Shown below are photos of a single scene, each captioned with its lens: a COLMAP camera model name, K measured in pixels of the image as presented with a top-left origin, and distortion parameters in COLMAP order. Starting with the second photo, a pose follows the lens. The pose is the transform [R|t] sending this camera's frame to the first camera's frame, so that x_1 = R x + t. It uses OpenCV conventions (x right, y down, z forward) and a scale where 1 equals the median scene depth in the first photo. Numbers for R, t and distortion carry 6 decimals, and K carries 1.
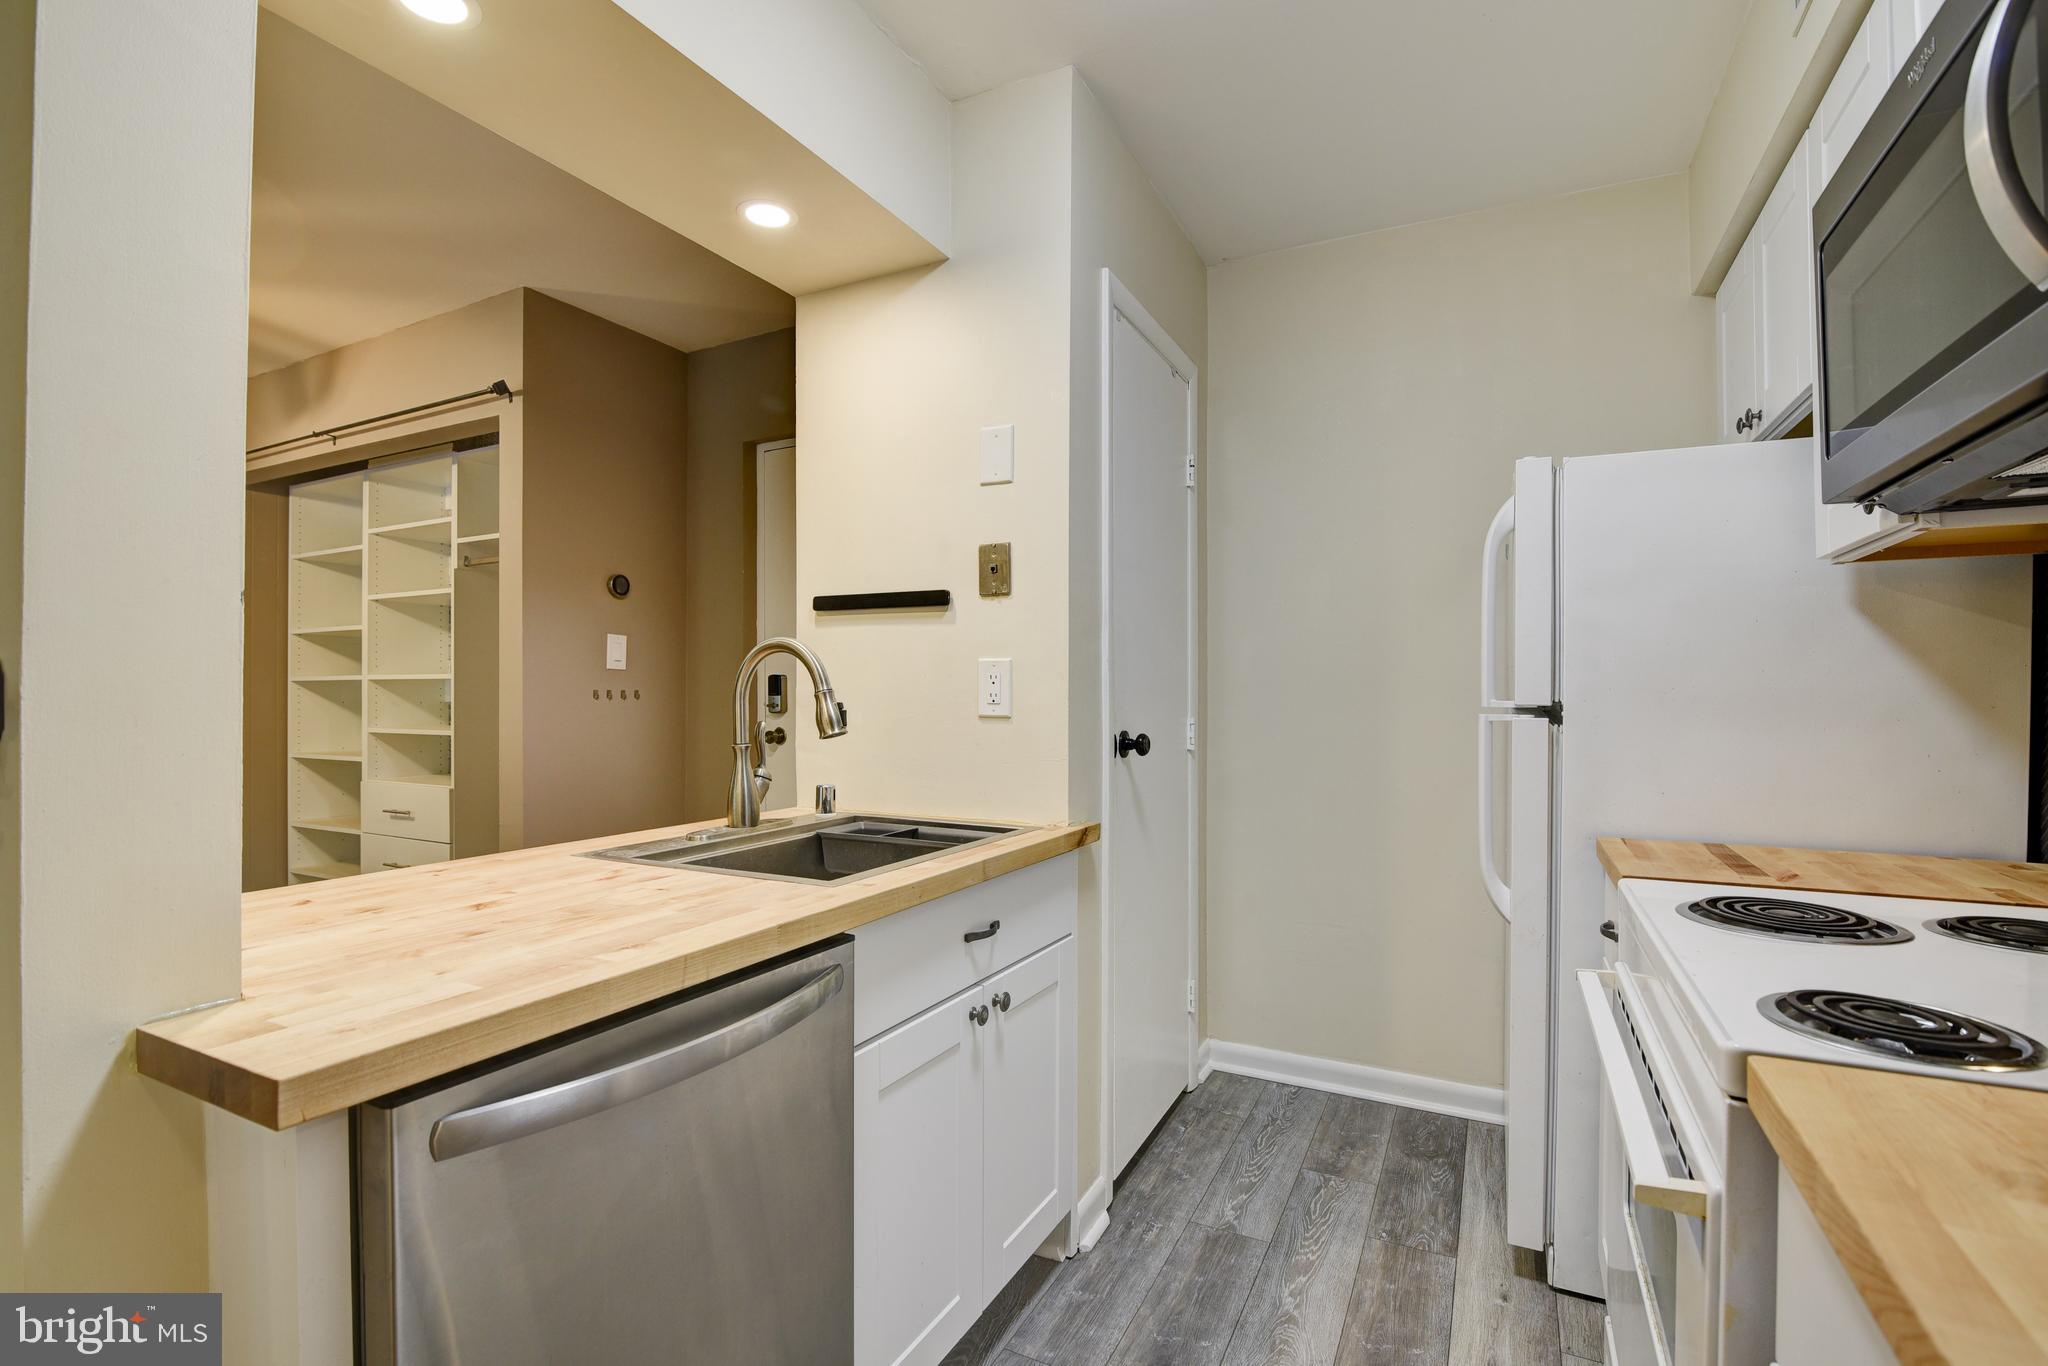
lens RADIAL K [[932.8, 0, 1022.8], [0, 932.8, 692.7], [0, 0, 1]] dist [-0.020280, 0.001222]
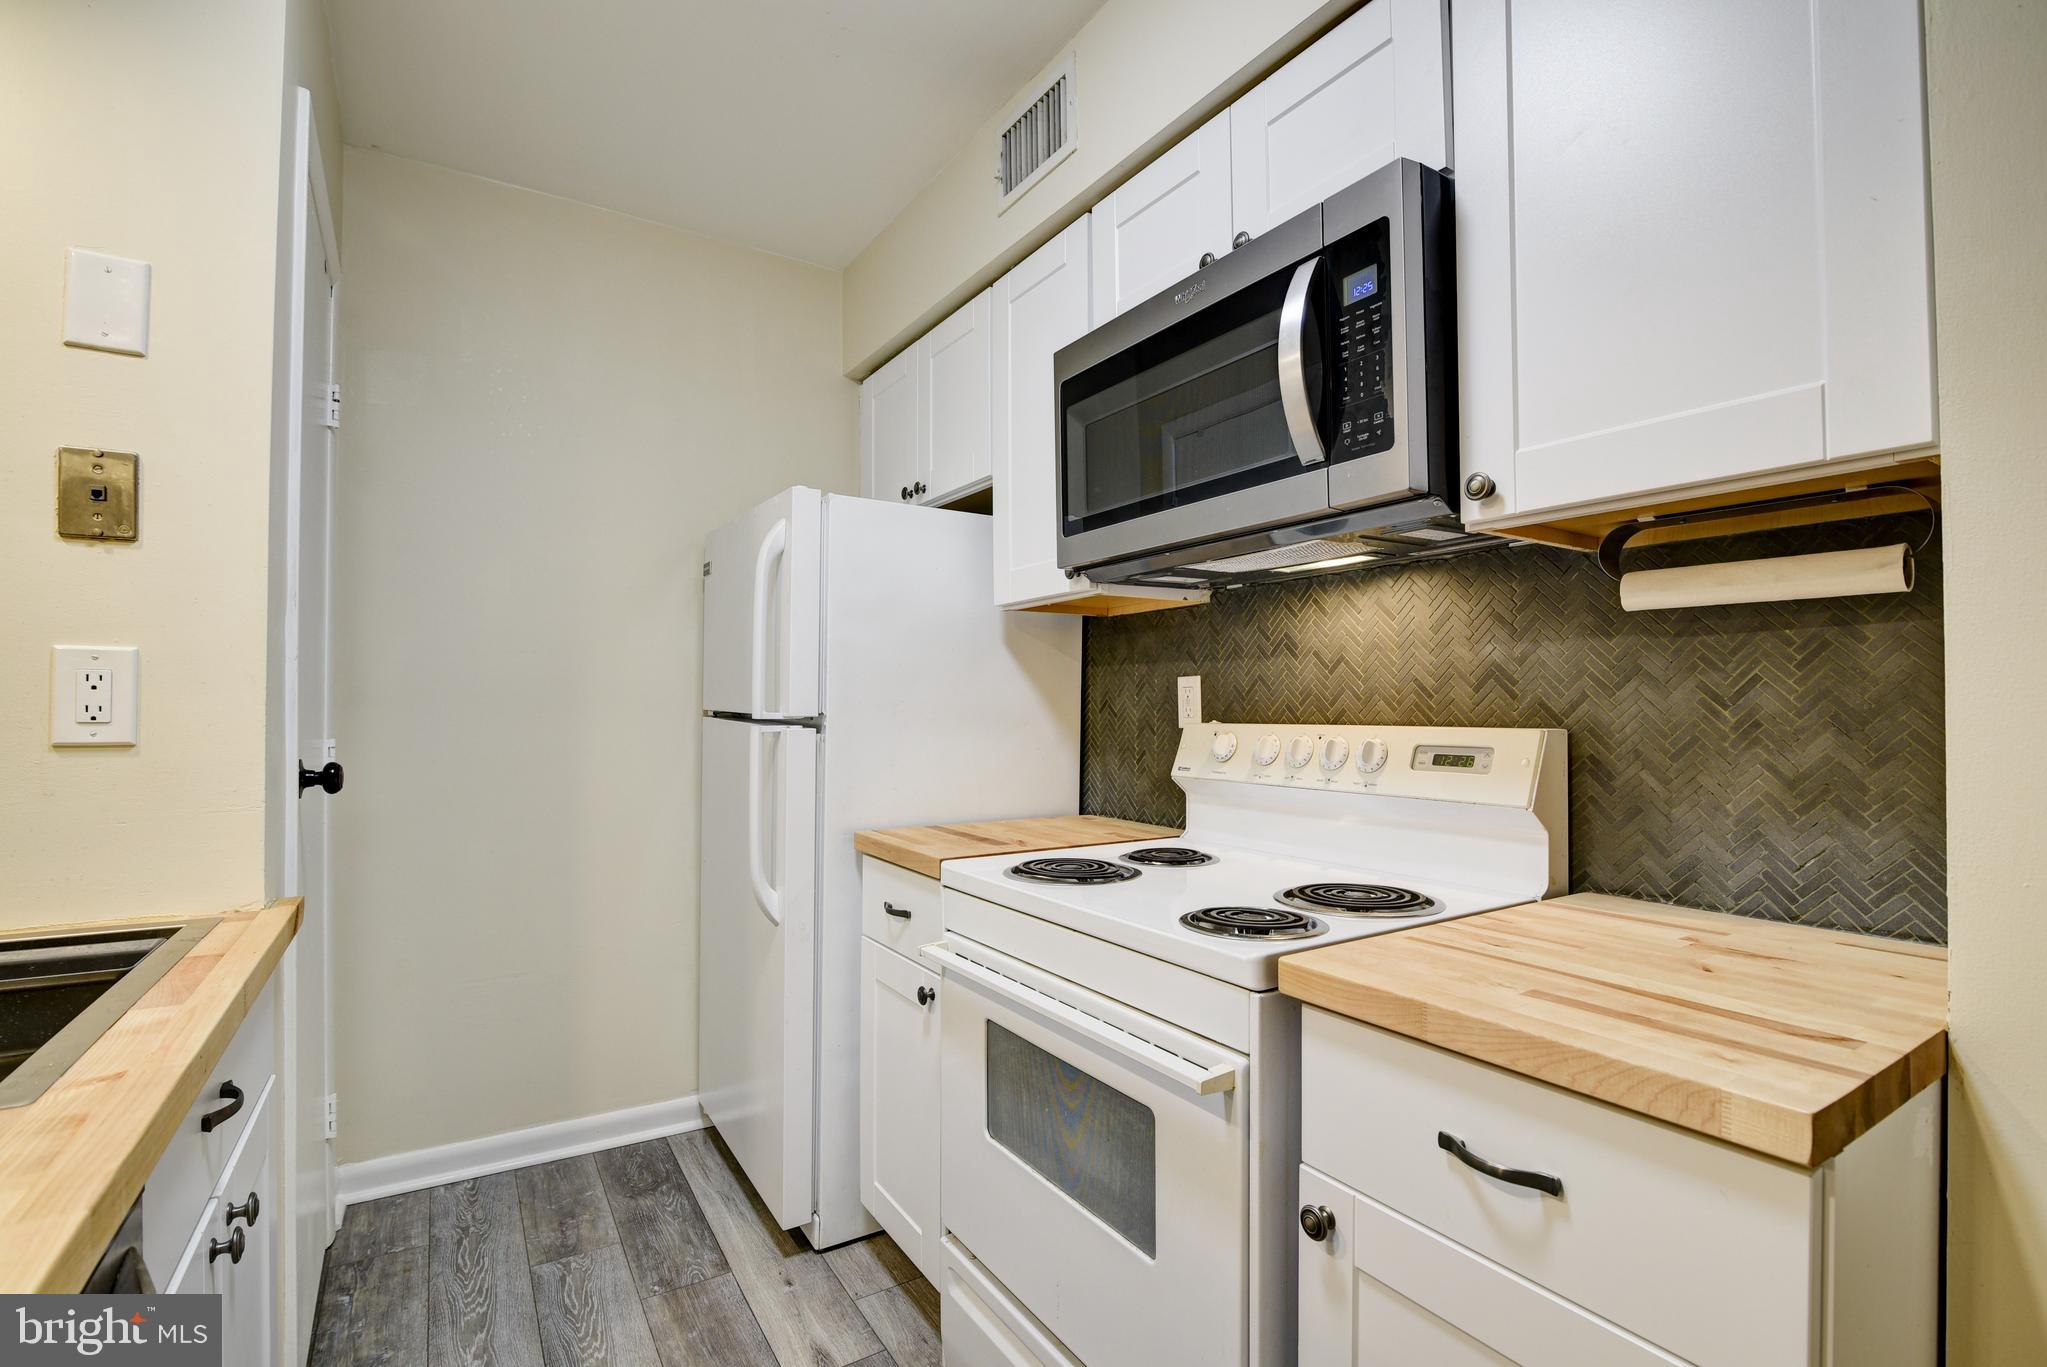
lens RADIAL K [[932.3, 0, 1022.3], [0, 932.3, 693.2], [0, 0, 1]] dist [-0.020280, 0.001222]
pose [[0.510774, 0.011582, 0.859637, -0.205556], [0.000749, 0.999903, -0.013916, 0.001402], [-0.859714, 0.007752, 0.510716, 0.187660]]
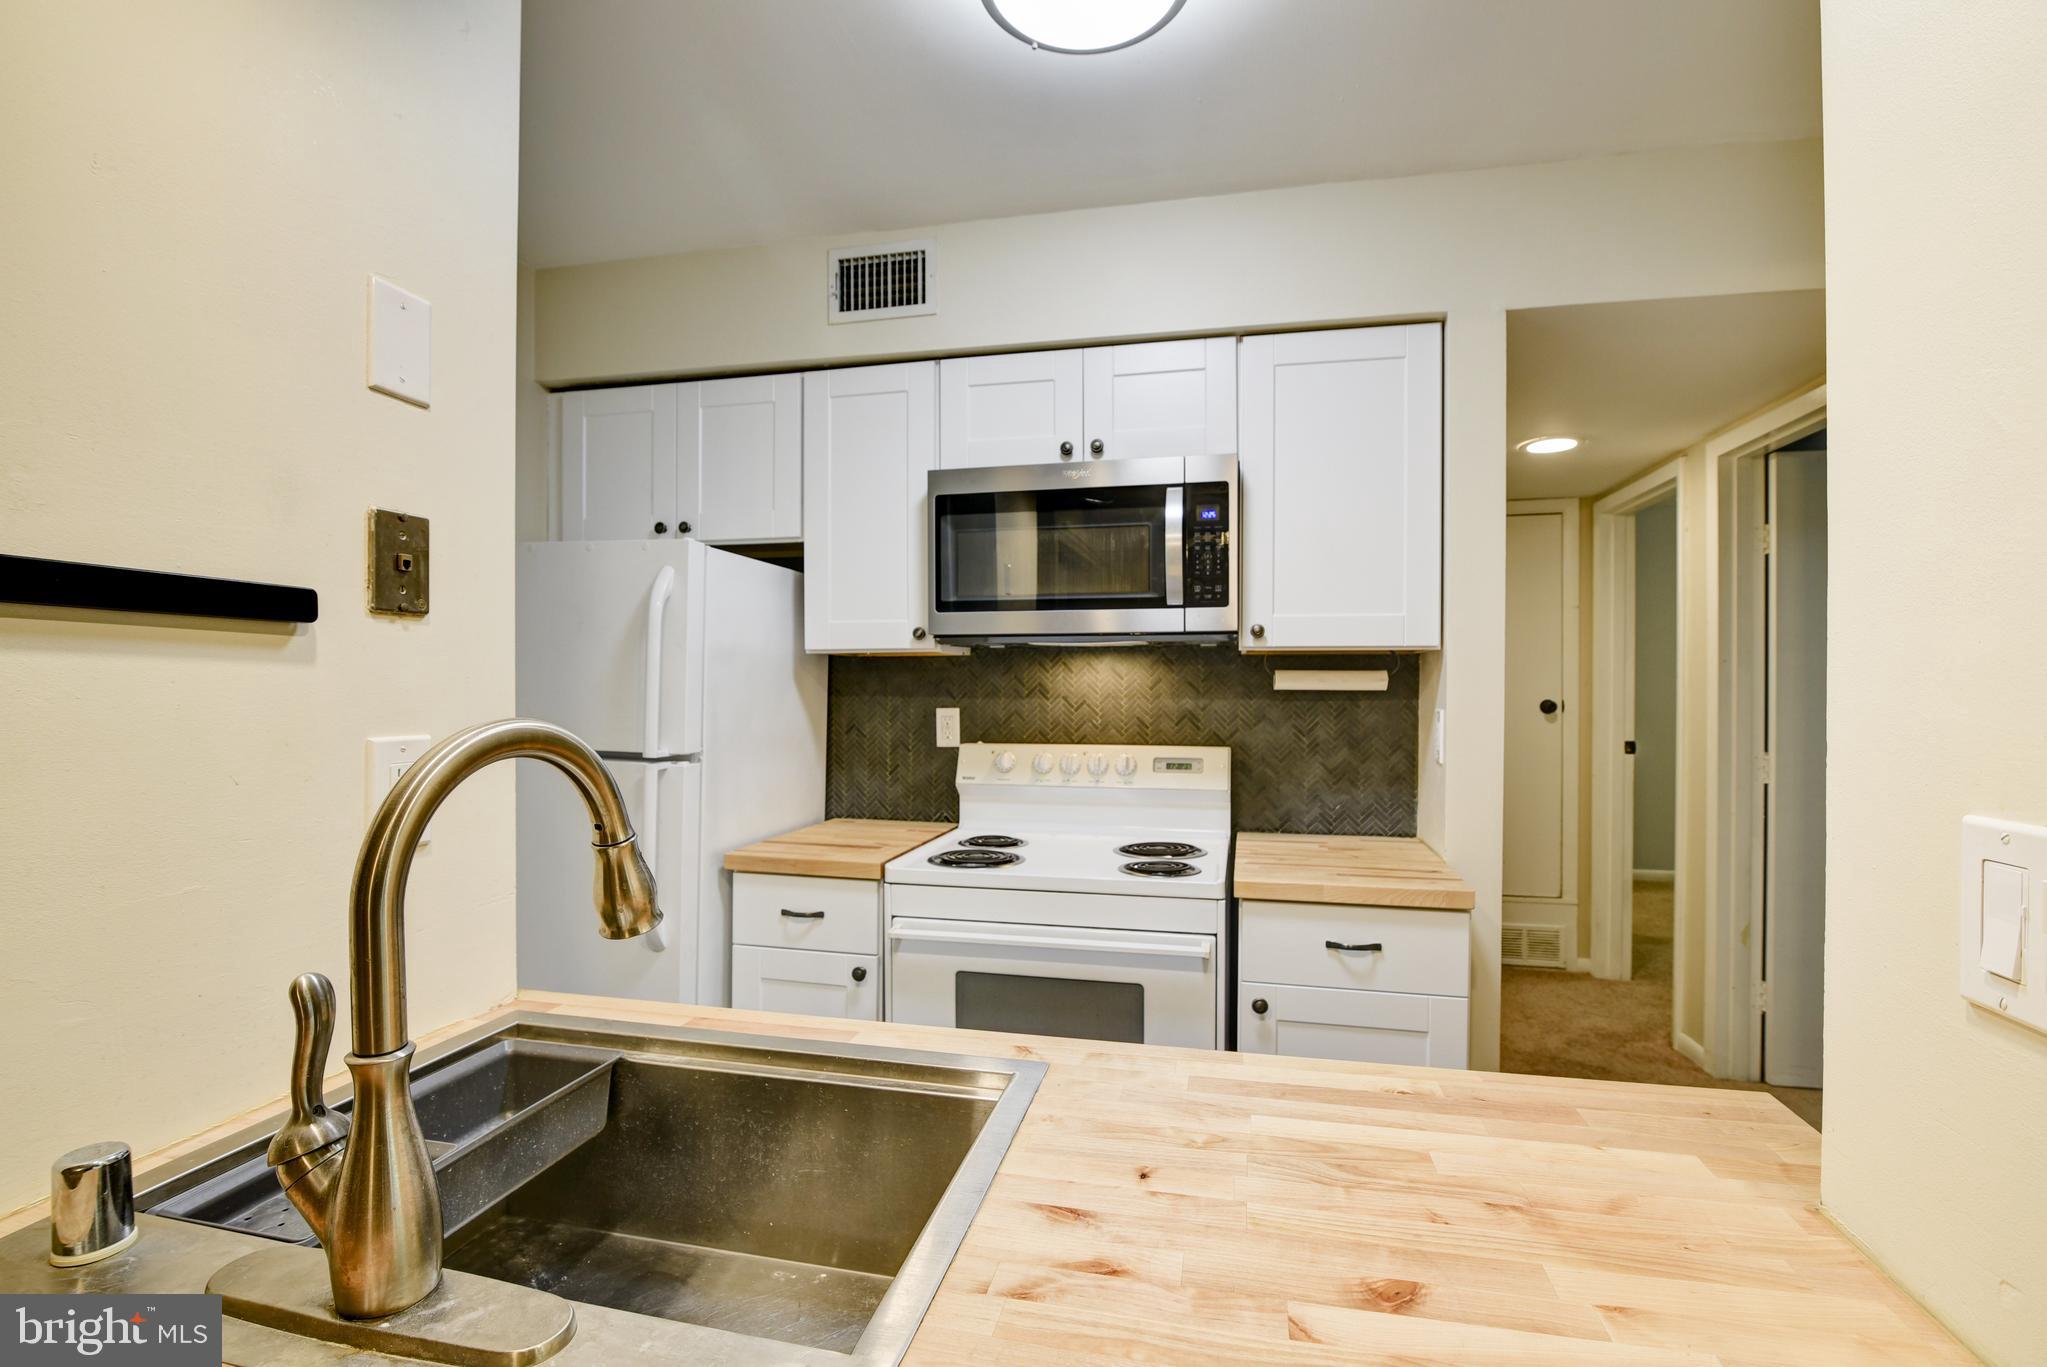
lens RADIAL K [[932.3, 0, 1022.3], [0, 932.3, 693.2], [0, 0, 1]] dist [-0.020280, 0.001222]
pose [[-0.235664, -0.009636, 0.971787, -0.557162], [-0.002617, 0.999954, 0.009281, -0.060010], [-0.971831, -0.000356, -0.235679, 0.714314]]
